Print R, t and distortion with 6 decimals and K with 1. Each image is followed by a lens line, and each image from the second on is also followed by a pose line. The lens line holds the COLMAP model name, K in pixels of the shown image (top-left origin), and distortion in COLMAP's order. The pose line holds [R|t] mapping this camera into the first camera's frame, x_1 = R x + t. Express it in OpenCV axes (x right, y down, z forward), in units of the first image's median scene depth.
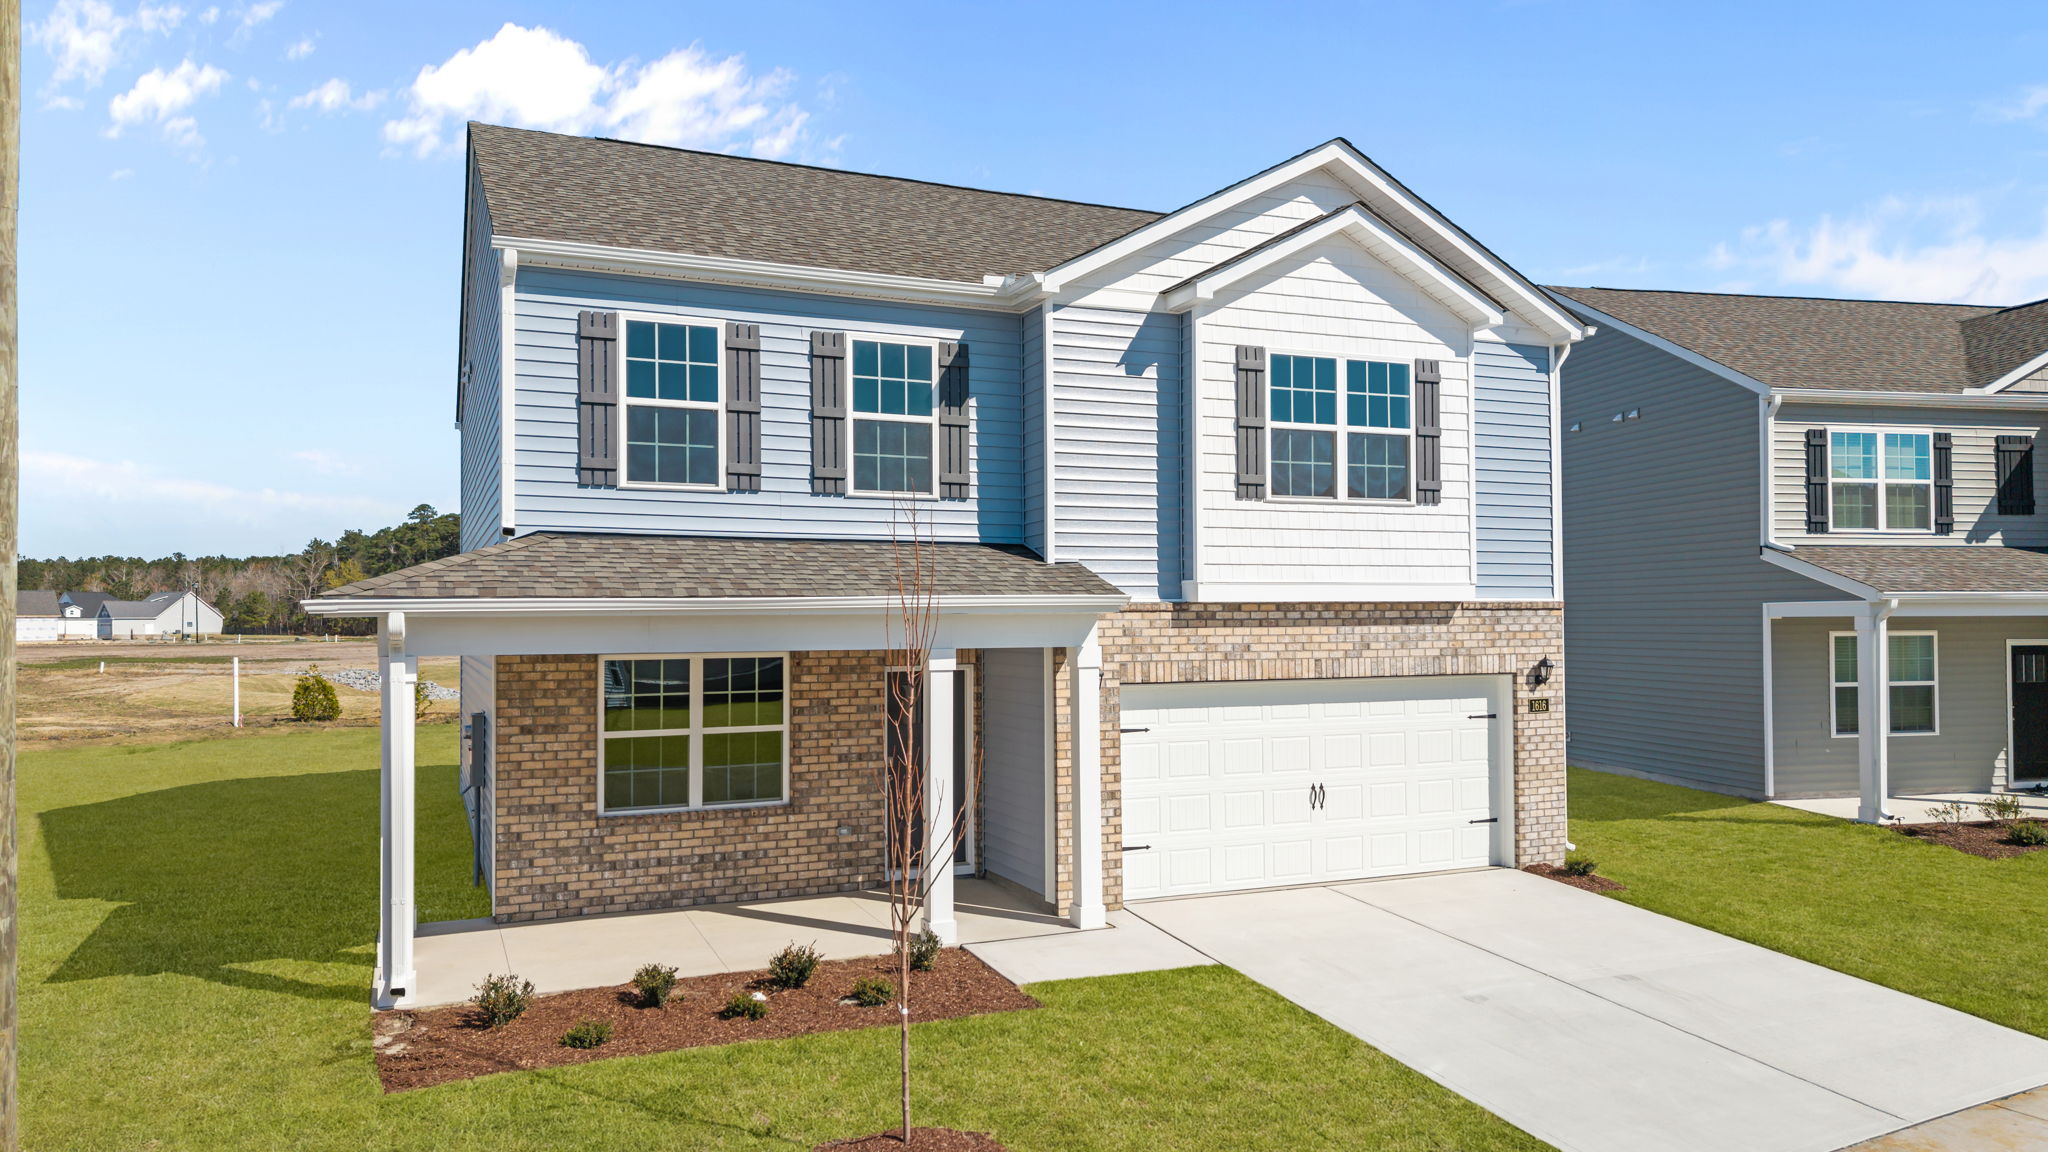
lens RADIAL K [[1357.4, 0, 1024.0], [0, 1357.4, 576.0], [0, 0, 1]] dist [0.001006, -0.000214]
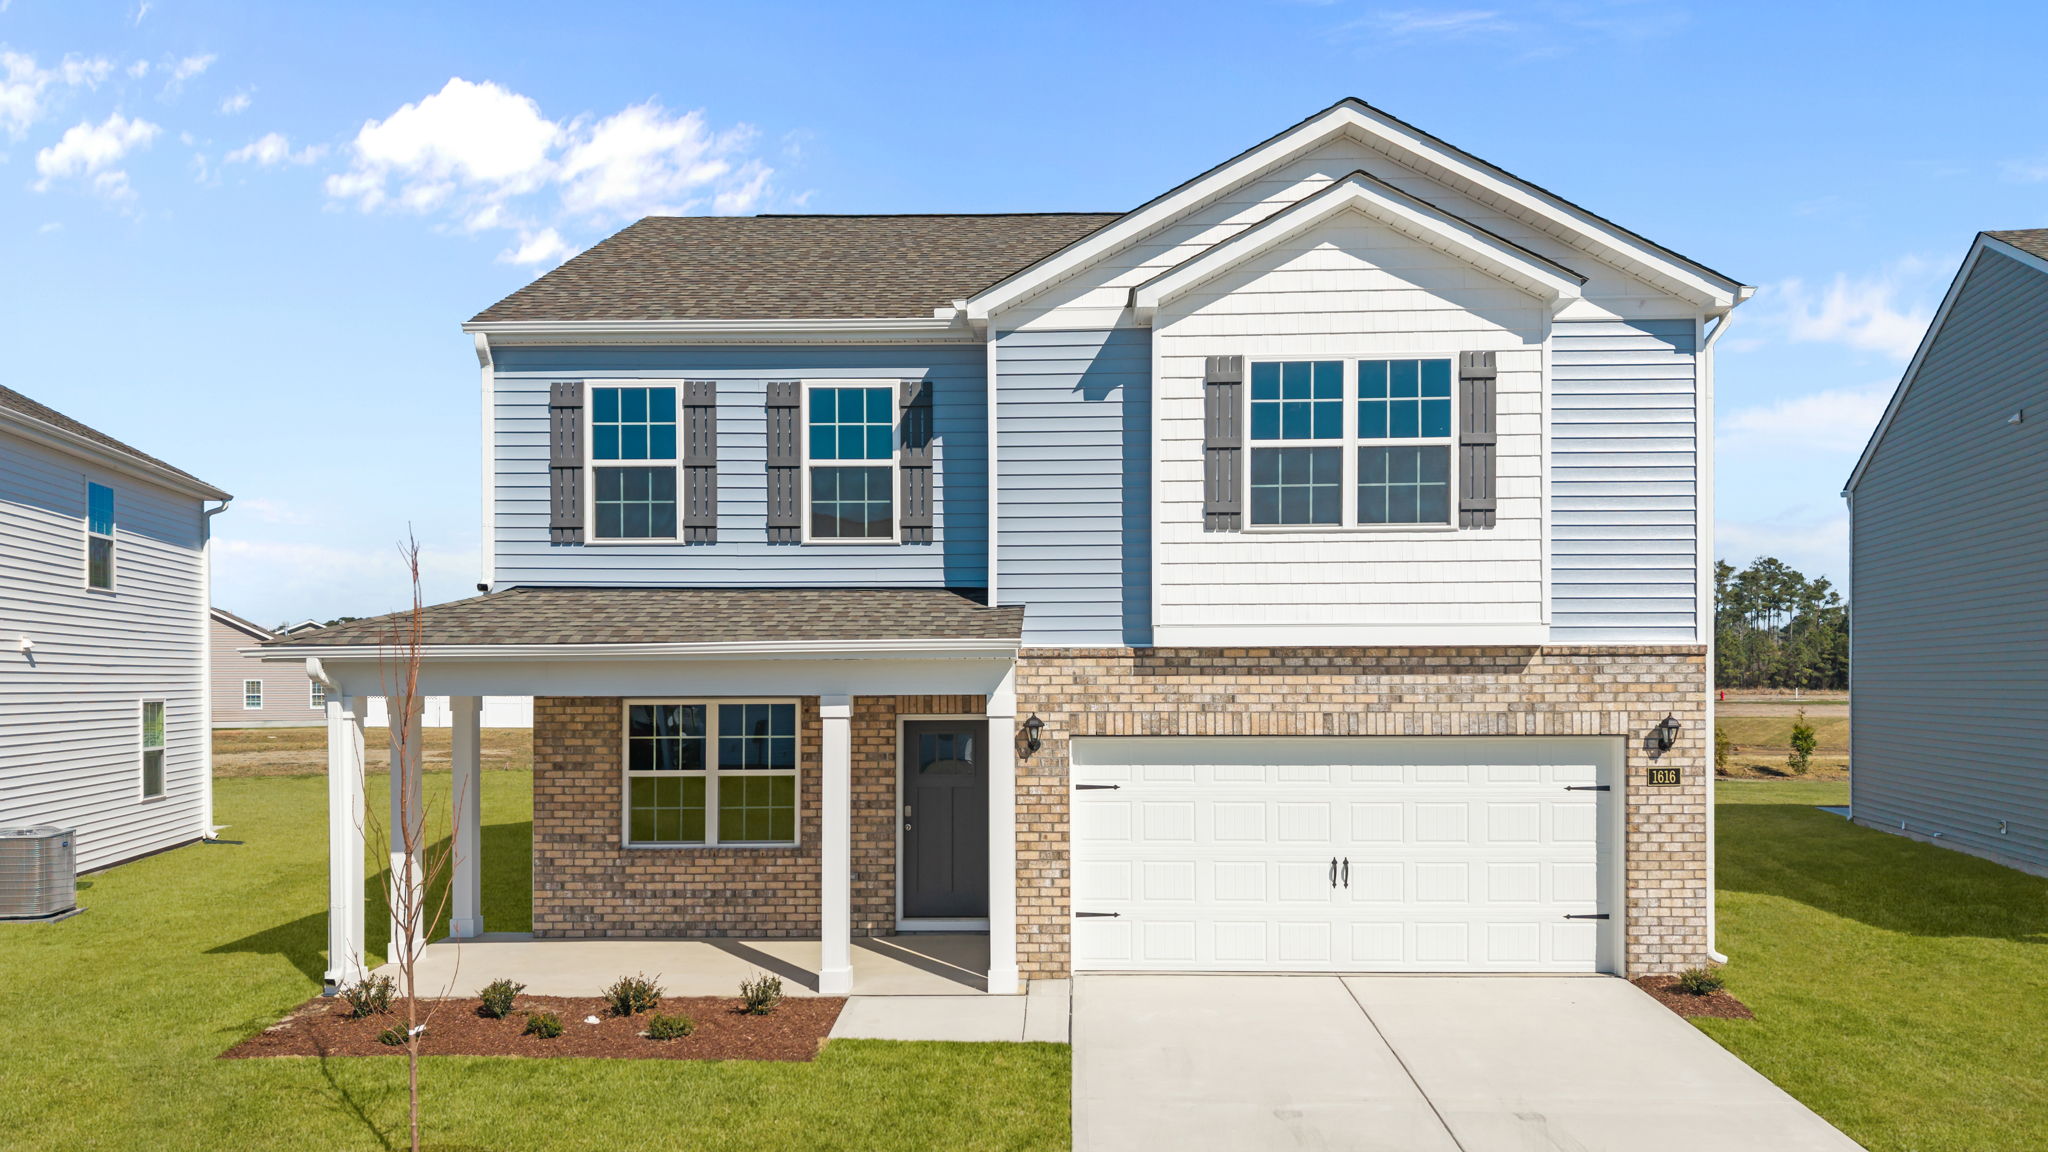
lens RADIAL K [[1398.8, 0, 1018.2], [0, 1398.8, 668.0], [0, 0, 1]] dist [0.005732, -0.001108]
pose [[0.907024, -0.000290, -0.421079, 0.430455], [0.010949, 0.999678, 0.022895, 0.010601], [0.420937, -0.025377, 0.906735, 0.117561]]
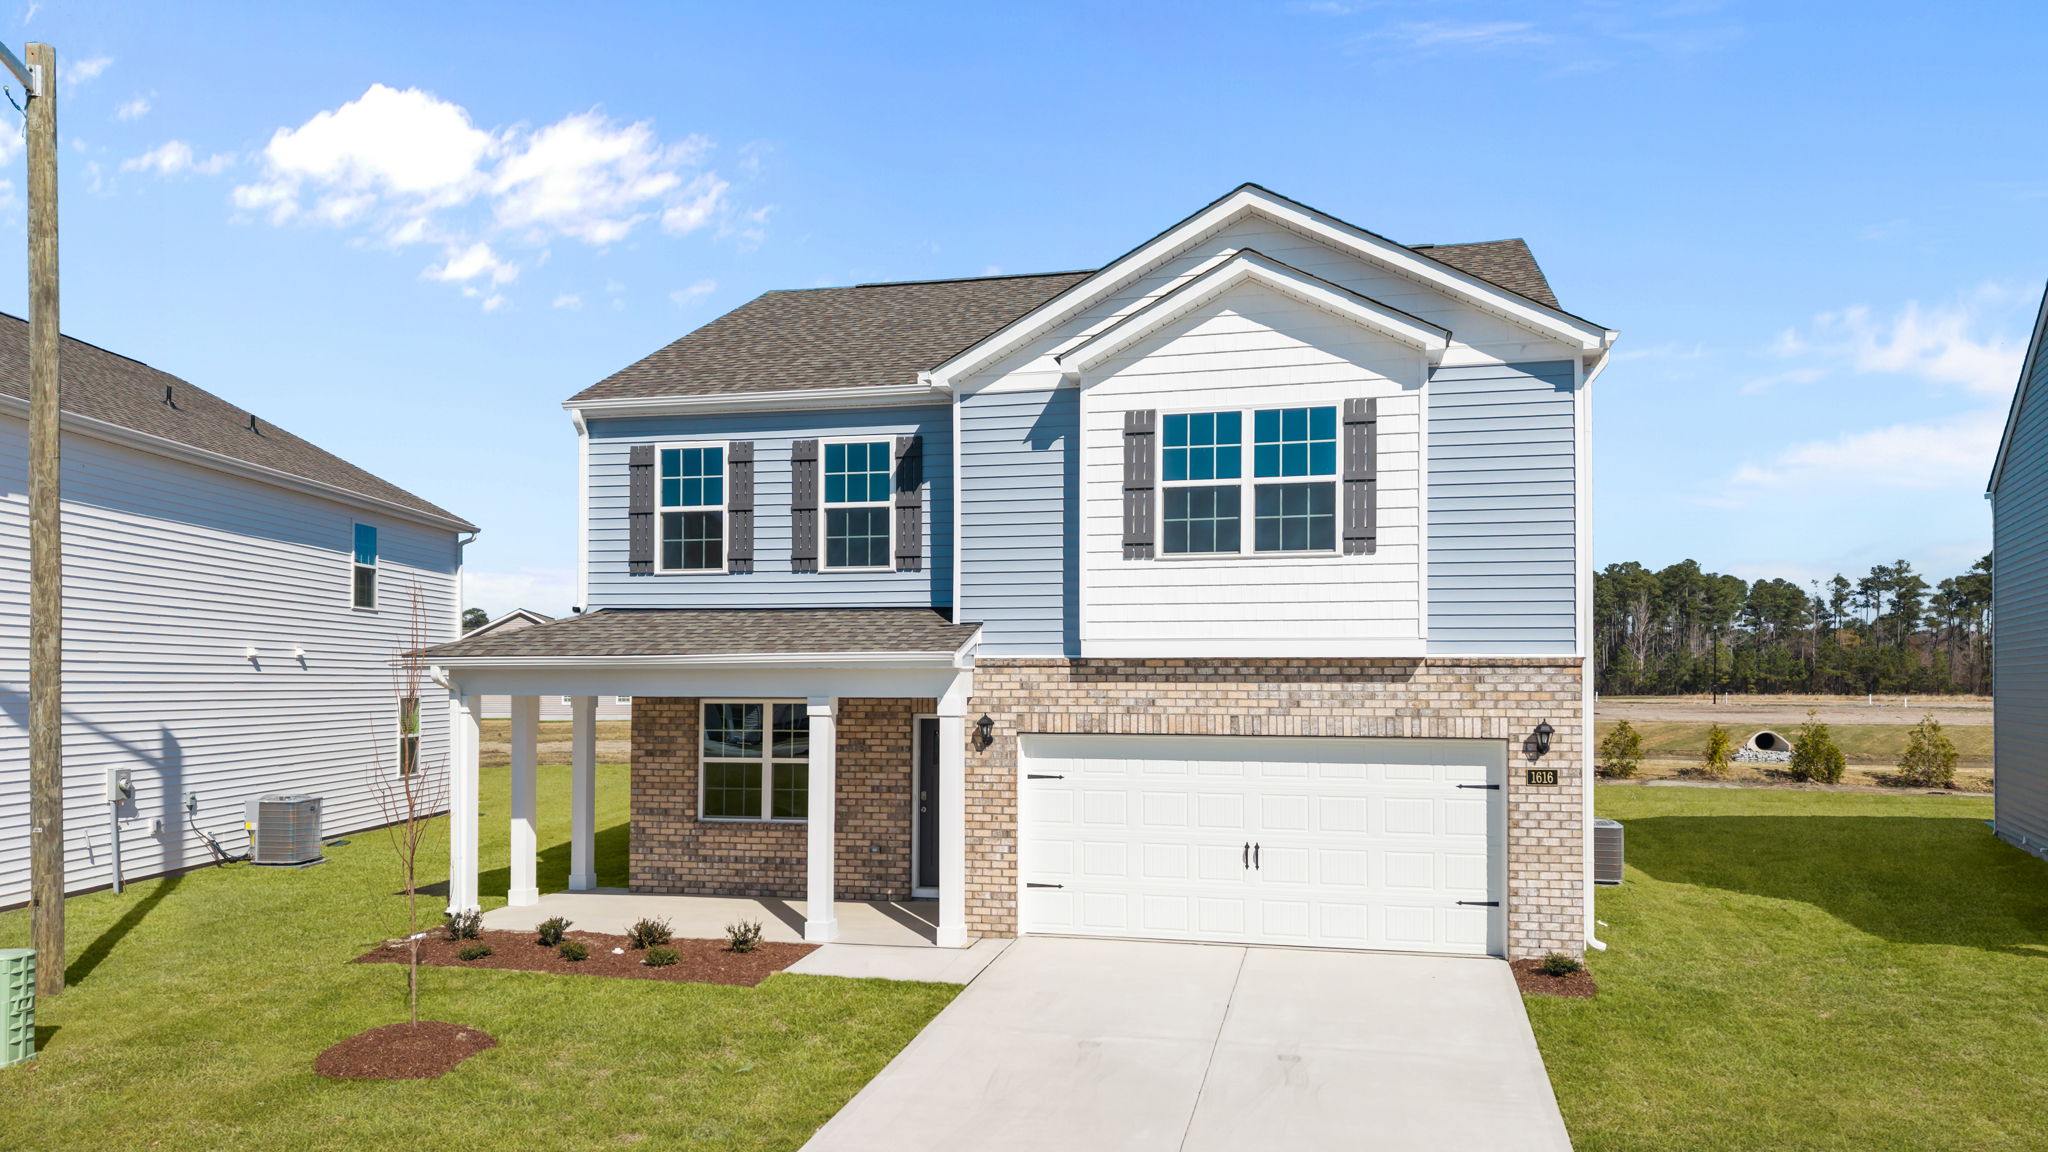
lens RADIAL K [[1380.7, 0, 1021.4], [0, 1380.7, 637.4], [0, 0, 1]] dist [0.021641, 0.000079]
pose [[0.799883, -0.011157, -0.600052, 0.727752], [0.012126, 0.999924, -0.002428, 0.004923], [0.600033, -0.005334, 0.799957, 0.105863]]
